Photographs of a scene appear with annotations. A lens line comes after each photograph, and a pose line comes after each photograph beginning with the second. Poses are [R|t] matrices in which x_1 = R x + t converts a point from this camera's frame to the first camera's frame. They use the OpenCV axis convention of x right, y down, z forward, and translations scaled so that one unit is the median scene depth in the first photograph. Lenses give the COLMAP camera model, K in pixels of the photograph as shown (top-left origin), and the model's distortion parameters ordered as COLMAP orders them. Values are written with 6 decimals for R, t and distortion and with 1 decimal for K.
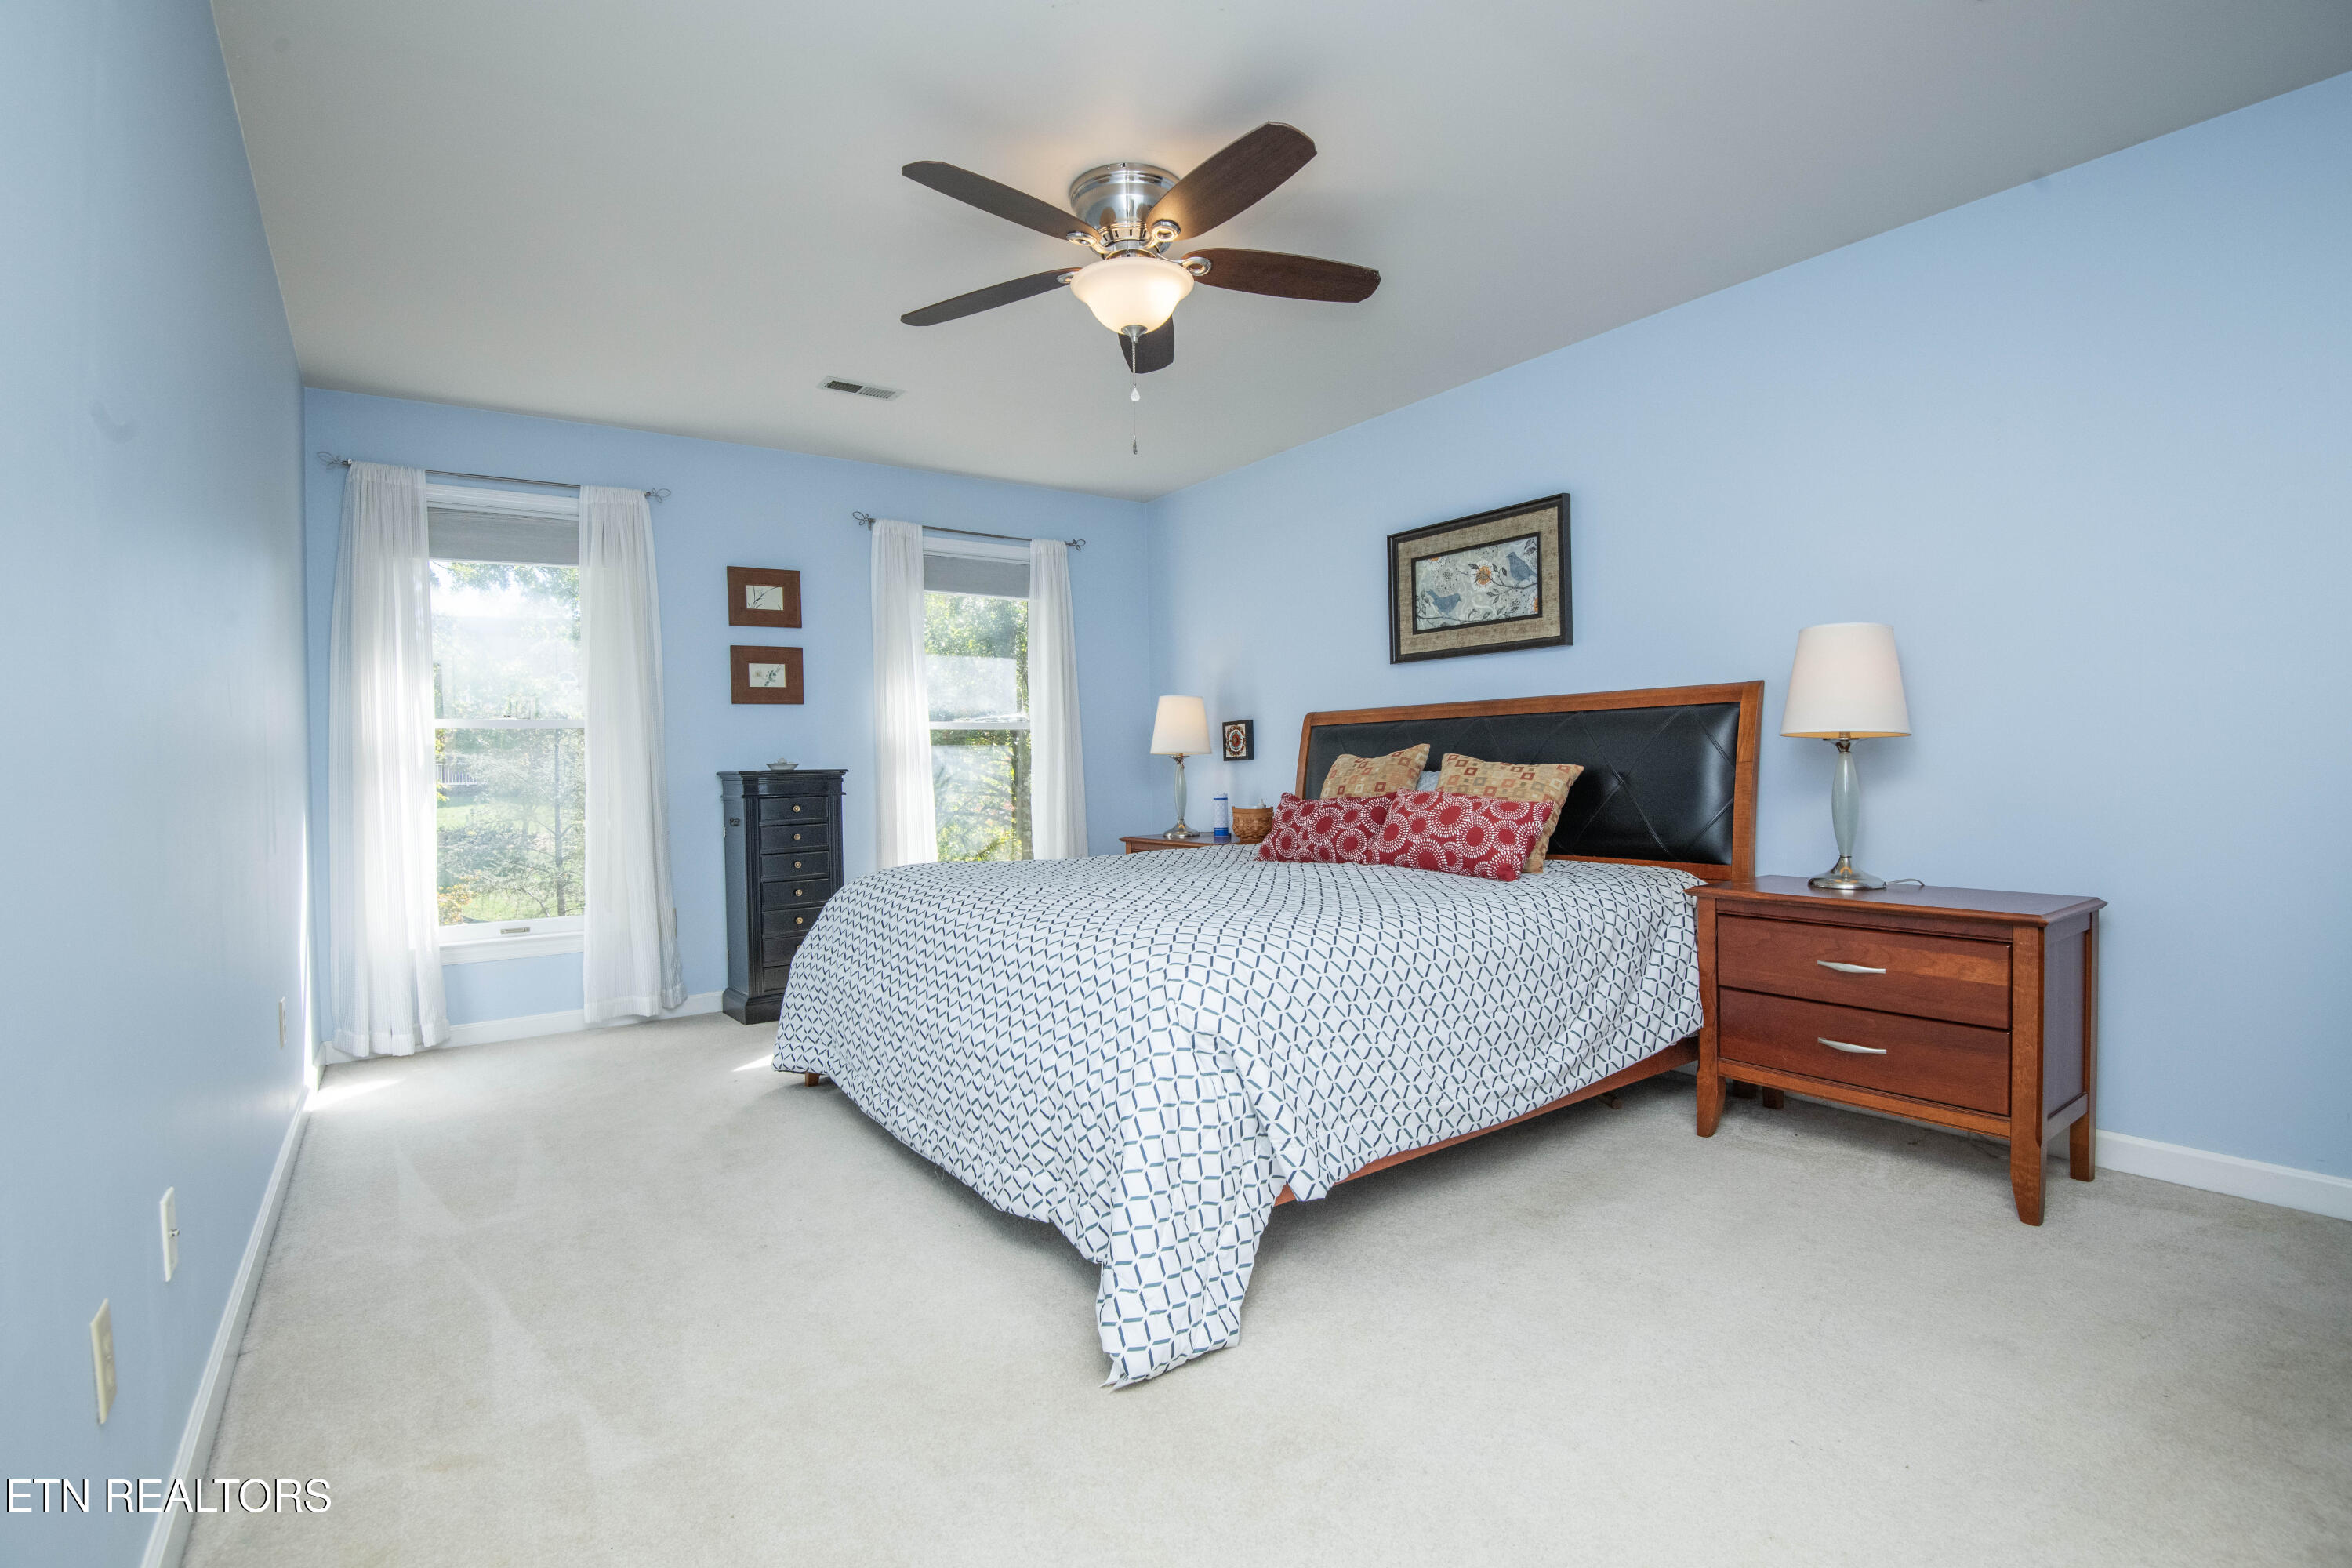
lens RADIAL K [[1083.2, 0, 1185.0], [0, 1083.2, 781.7], [0, 0, 1]] dist [-0.033440, -0.008462]
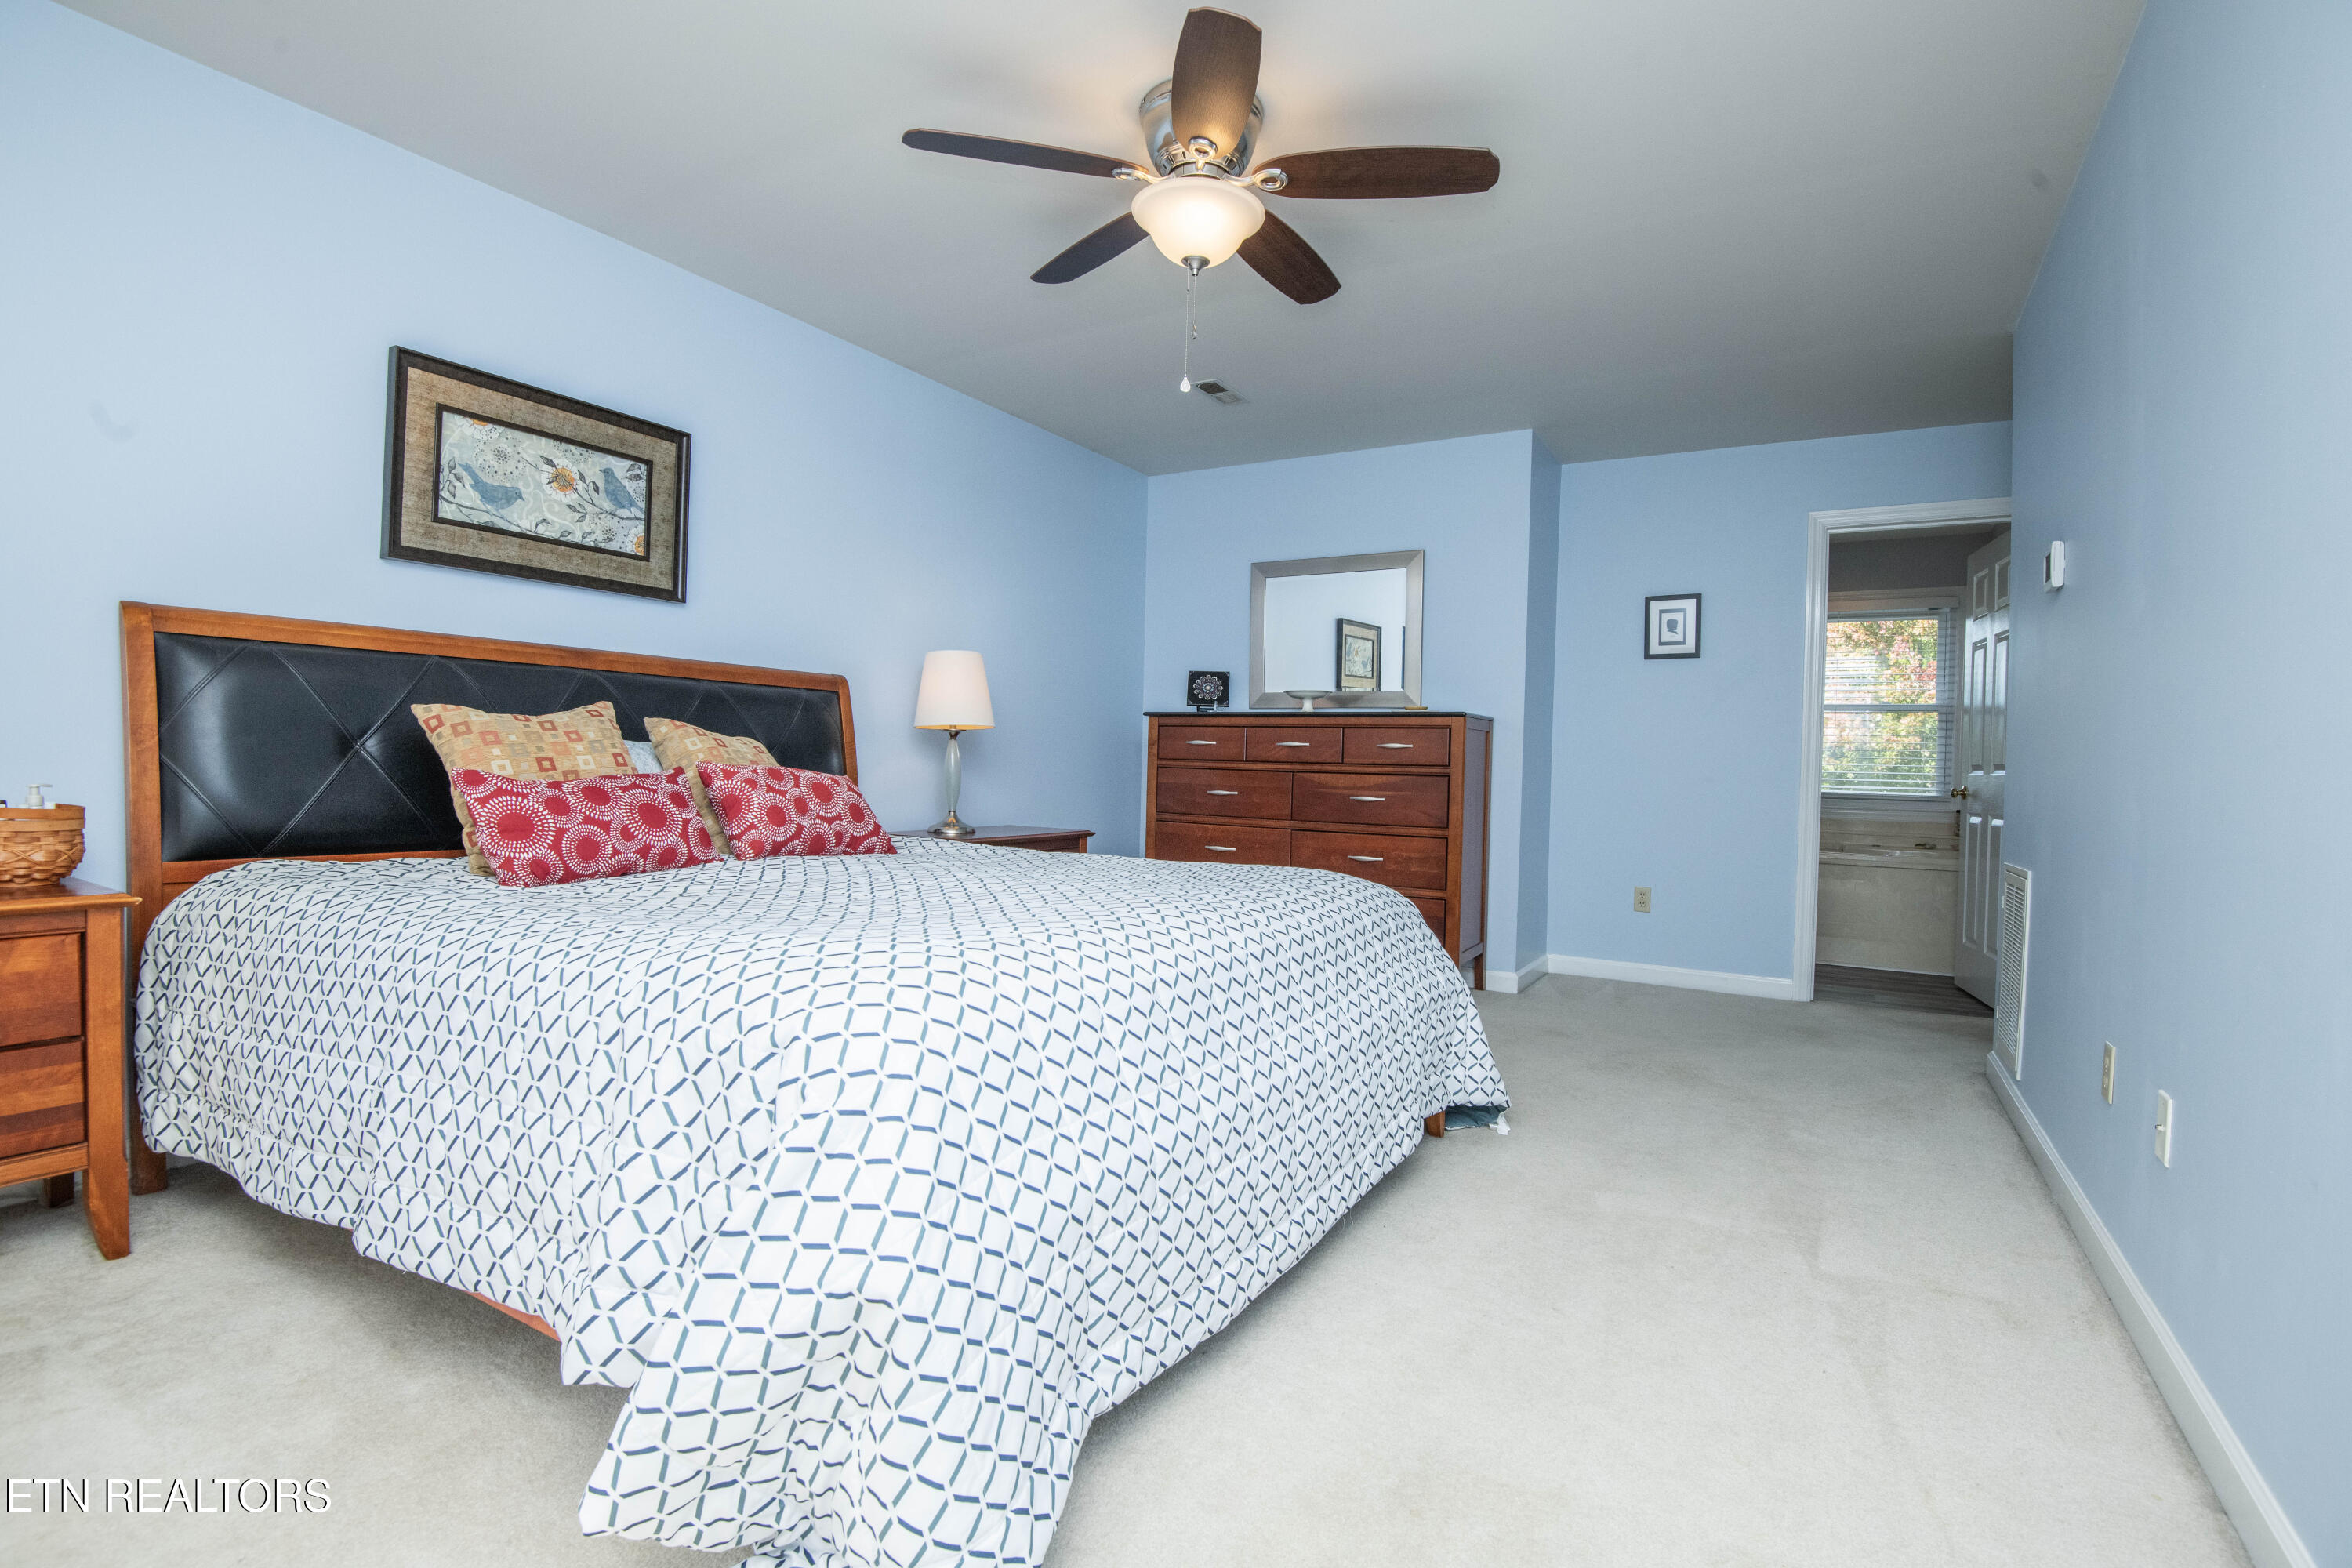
lens RADIAL K [[1083.2, 0, 1185.2], [0, 1083.2, 781.3], [0, 0, 1]] dist [-0.033440, -0.008462]
pose [[-0.412322, -0.011491, 0.910966, -0.598267], [-0.005283, 0.999934, 0.010223, 0.009570], [-0.911023, -0.000597, -0.412355, 0.936229]]
